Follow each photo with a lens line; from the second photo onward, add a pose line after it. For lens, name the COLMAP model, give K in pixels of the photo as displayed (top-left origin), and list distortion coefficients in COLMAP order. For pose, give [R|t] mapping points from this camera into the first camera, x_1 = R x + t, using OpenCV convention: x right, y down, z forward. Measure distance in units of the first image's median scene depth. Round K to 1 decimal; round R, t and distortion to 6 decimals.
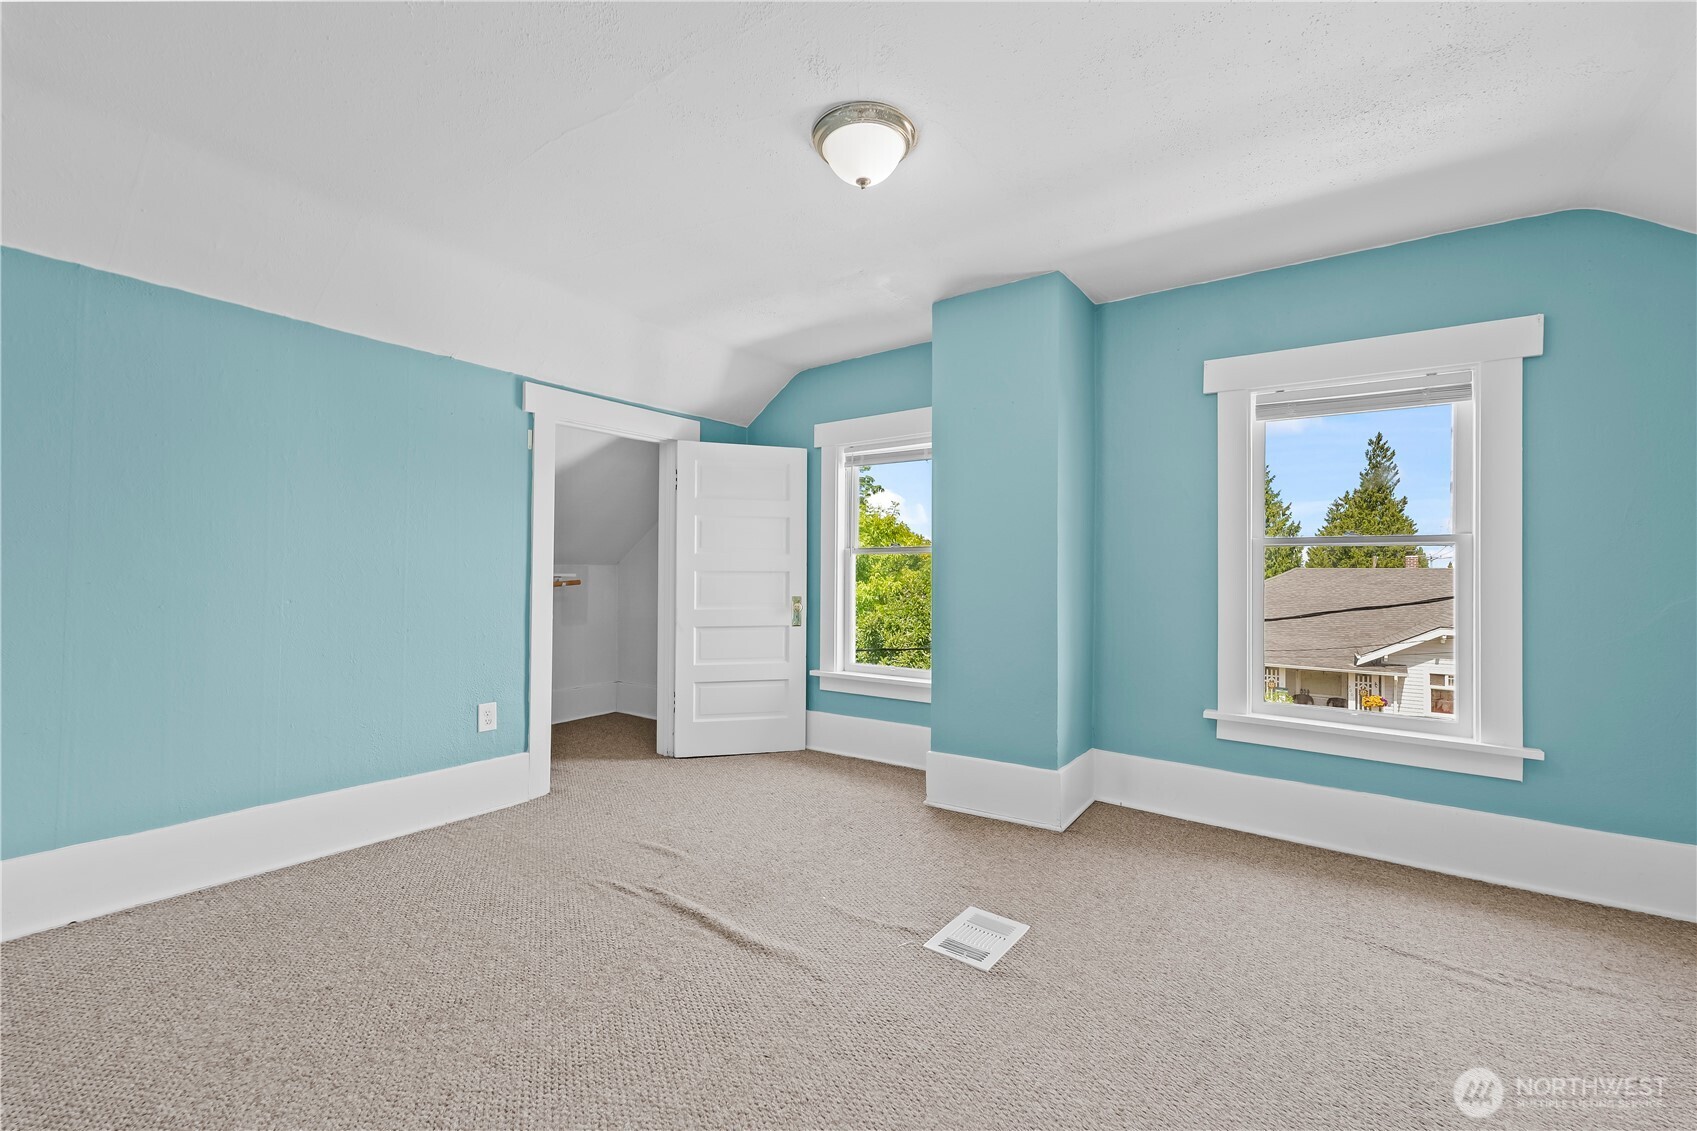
lens RADIAL K [[697.6, 0, 844.7], [0, 697.6, 562.8], [0, 0, 1]] dist [0.000288, 0.000066]
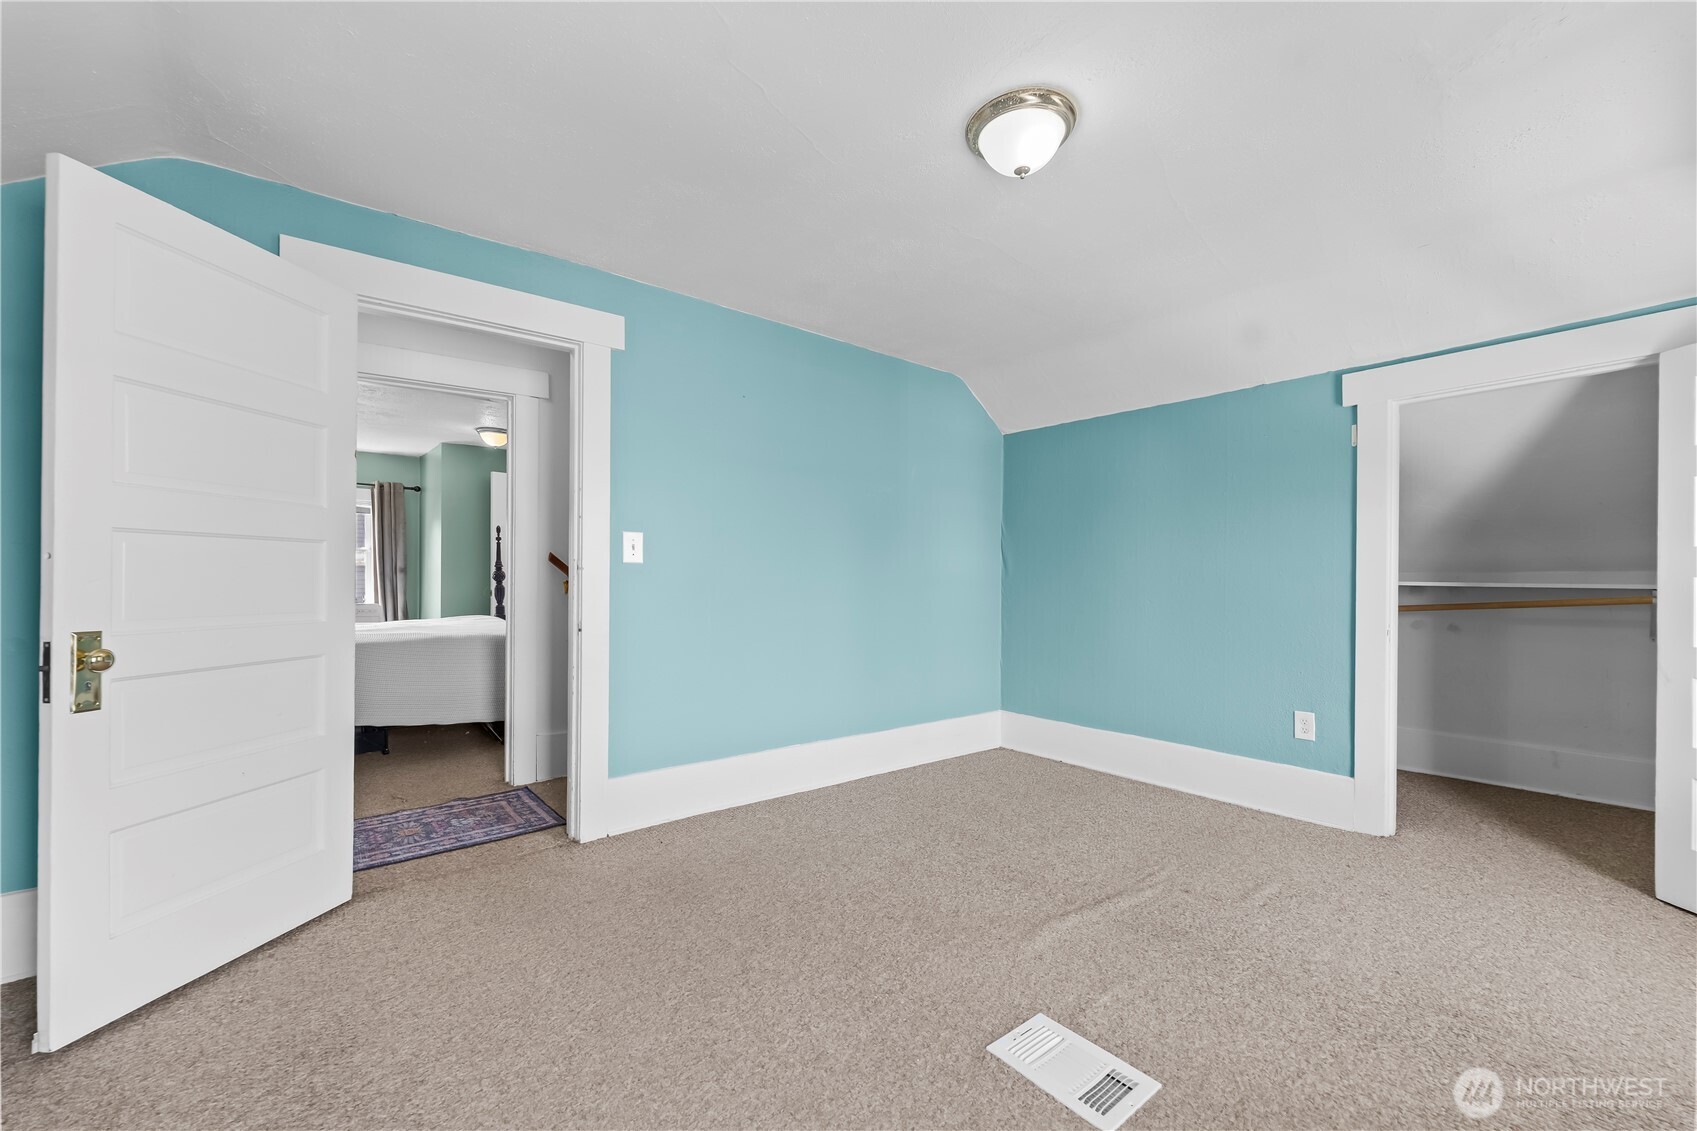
lens RADIAL K [[697.6, 0, 845.1], [0, 697.6, 577.7], [0, 0, 1]] dist [0.000288, 0.000066]
pose [[-0.248922, -0.006679, -0.968501, 0.602212], [0.008349, 0.999924, -0.009041, 0.011691], [0.968488, -0.010337, -0.248847, 0.590481]]
